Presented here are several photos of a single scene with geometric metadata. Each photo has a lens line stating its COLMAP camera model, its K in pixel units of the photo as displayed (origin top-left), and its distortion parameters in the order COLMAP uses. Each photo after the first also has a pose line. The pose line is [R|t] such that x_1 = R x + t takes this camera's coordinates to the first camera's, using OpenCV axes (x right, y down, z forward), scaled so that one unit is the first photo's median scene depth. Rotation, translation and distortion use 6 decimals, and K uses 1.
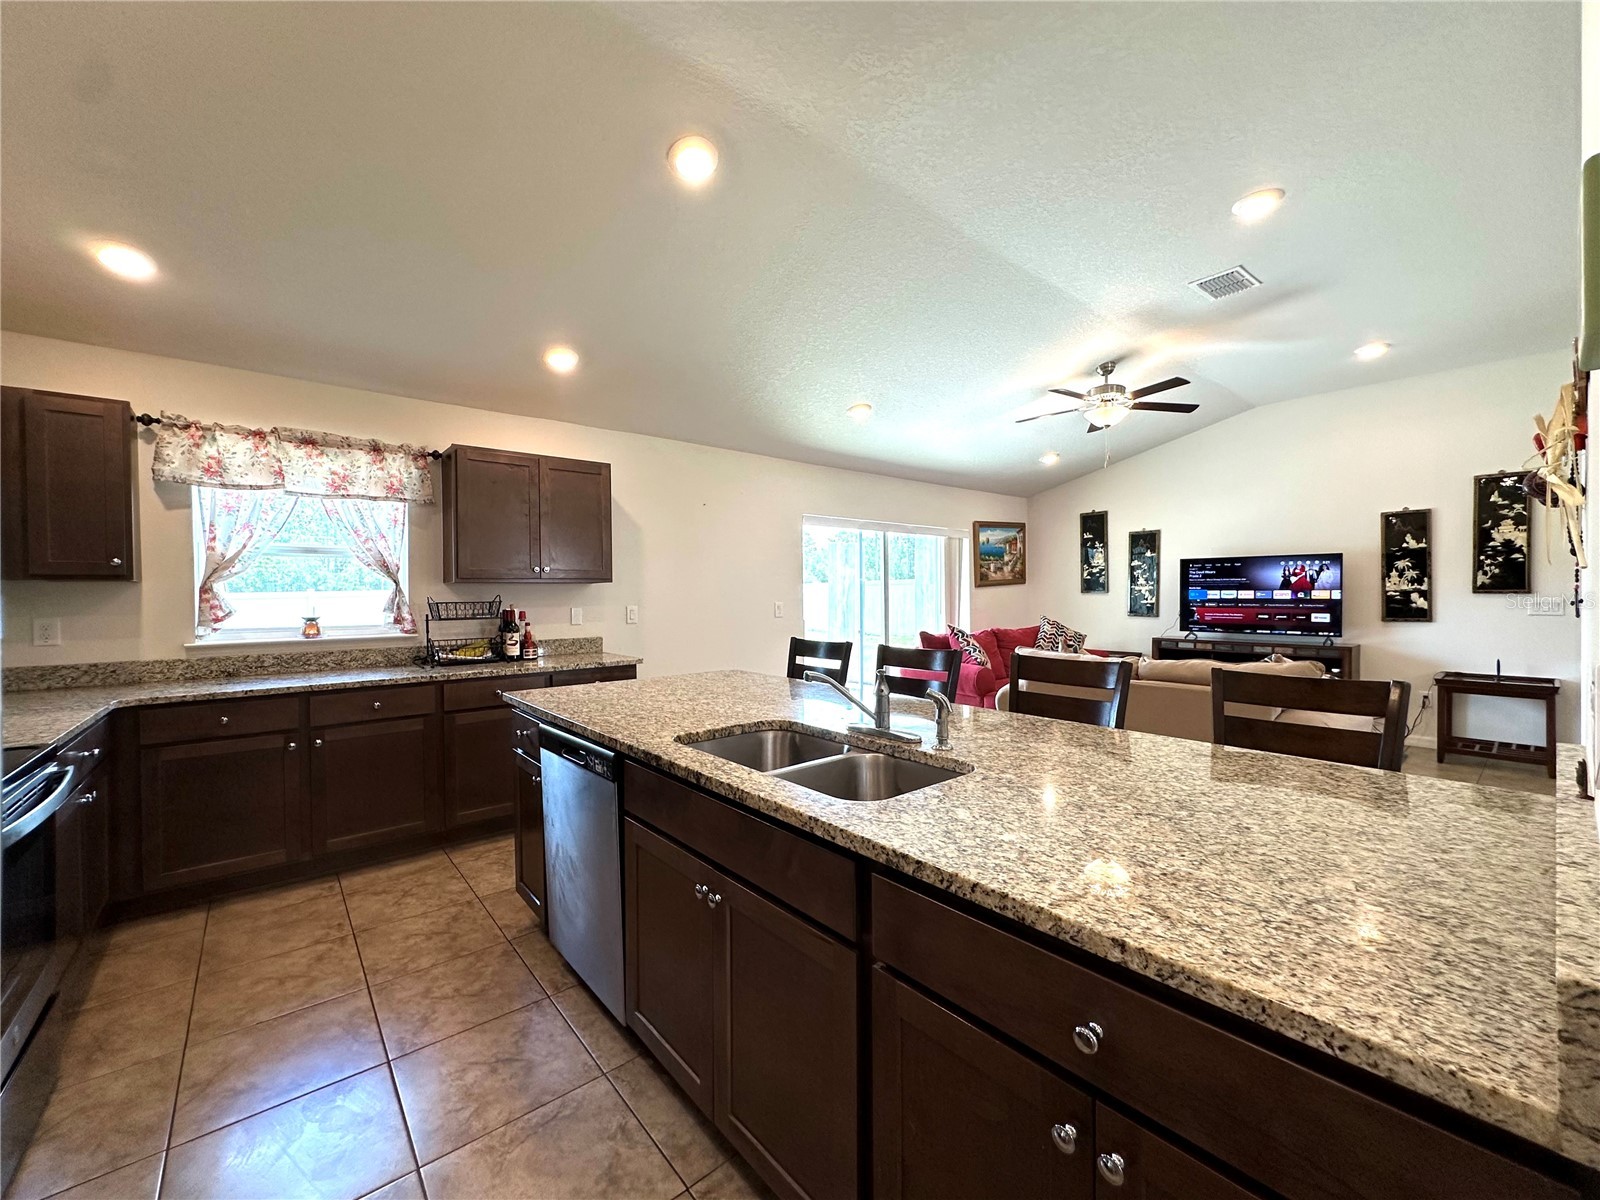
lens RADIAL K [[639.0, 0, 798.6], [0, 639.0, 598.7], [0, 0, 1]] dist [-0.002802, 0.000806]
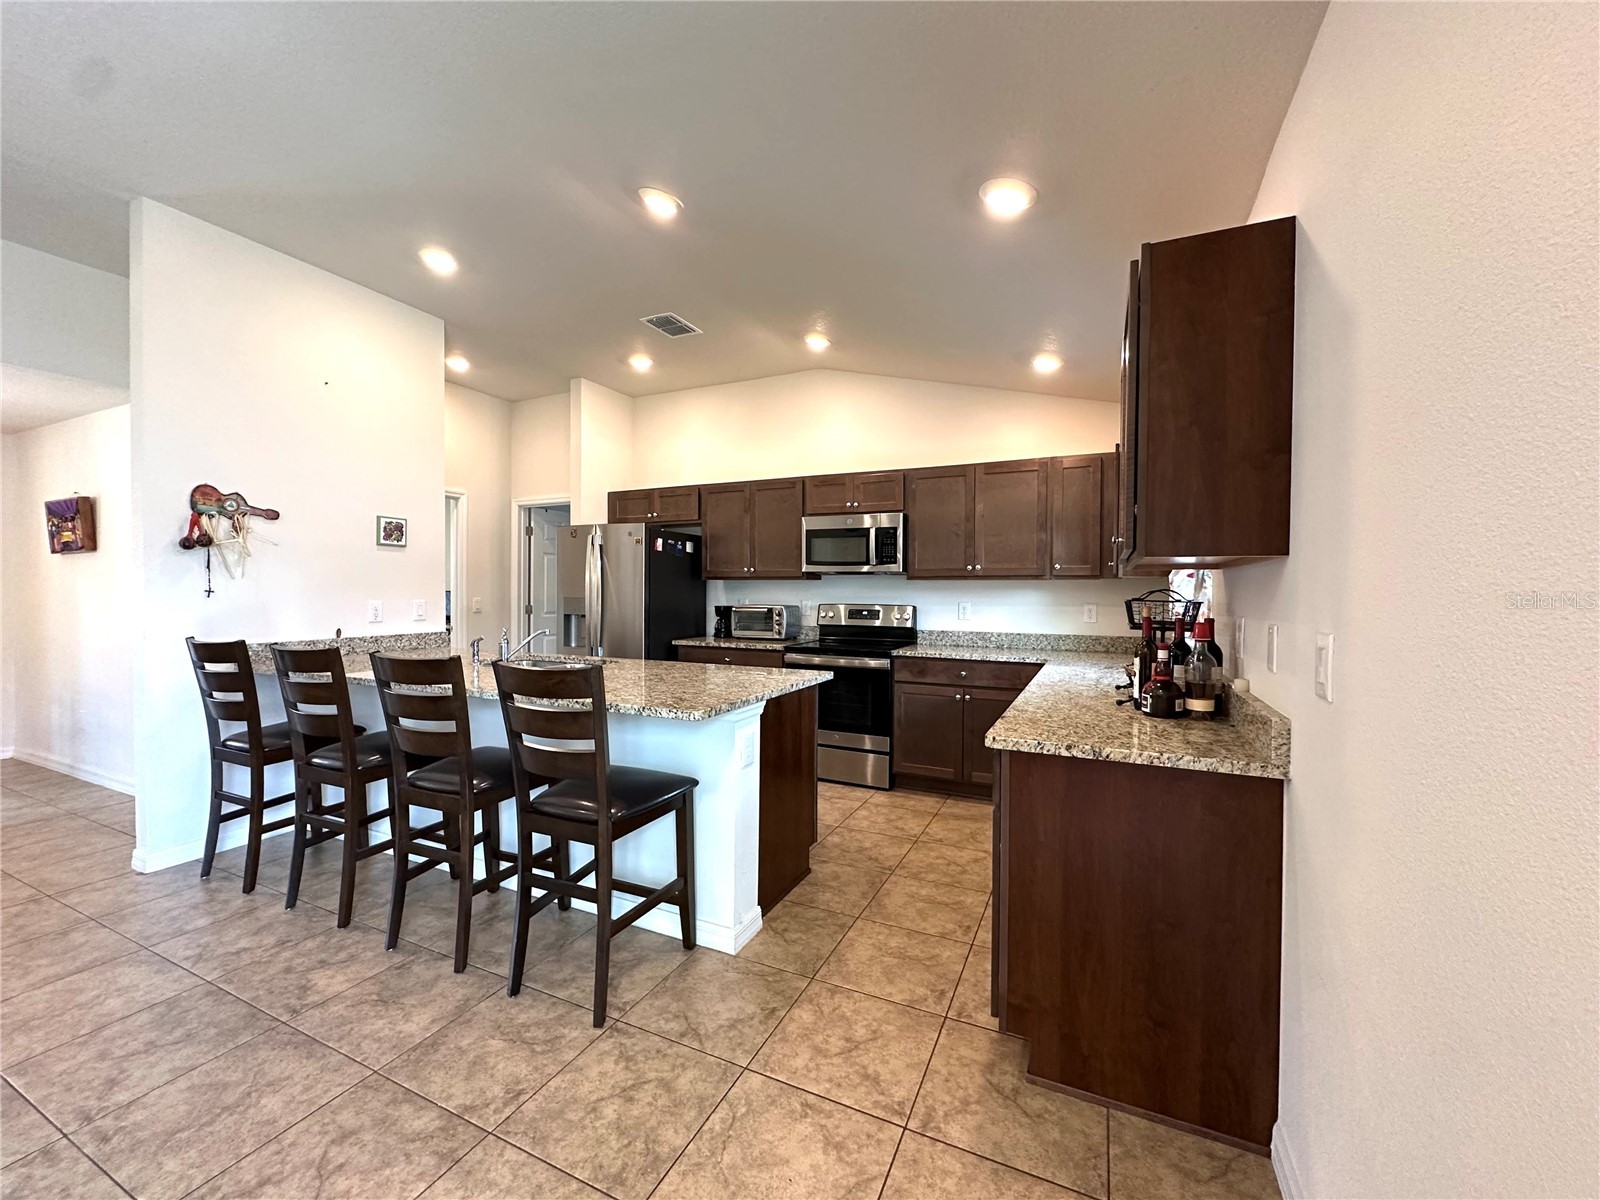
lens RADIAL K [[639.0, 0, 801.3], [0, 639.0, 600.0], [0, 0, 1]] dist [-0.002802, 0.000806]
pose [[-0.909273, 0.008525, -0.416112, 0.036361], [-0.002387, 0.999667, 0.025695, -0.007265], [0.416192, 0.024356, -0.908950, 0.940830]]
